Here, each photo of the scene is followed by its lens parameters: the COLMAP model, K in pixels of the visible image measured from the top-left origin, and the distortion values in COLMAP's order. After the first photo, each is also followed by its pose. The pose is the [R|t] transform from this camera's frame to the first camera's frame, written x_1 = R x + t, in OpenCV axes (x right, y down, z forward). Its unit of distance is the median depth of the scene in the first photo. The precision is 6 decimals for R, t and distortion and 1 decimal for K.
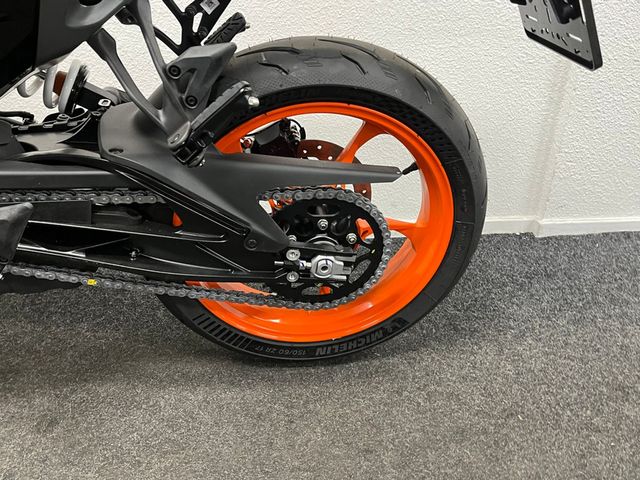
lens RADIAL K [[565.5, 0, 319.3], [0, 565.5, 243.0], [0, 0, 1]] dist [0.069008, -0.072611]
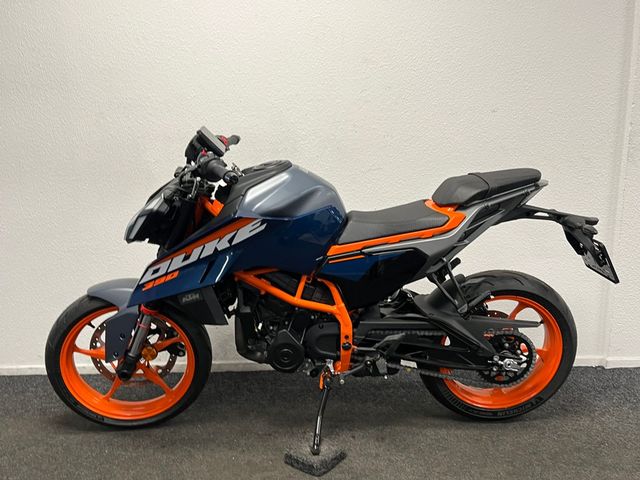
lens RADIAL K [[565.5, 0, 319.3], [0, 565.5, 243.0], [0, 0, 1]] dist [0.069008, -0.072611]
pose [[0.995460, -0.014005, -0.094149, -0.531188], [-0.014385, 0.955621, -0.294247, 0.263131], [0.094091, 0.294266, 0.951081, -1.431308]]
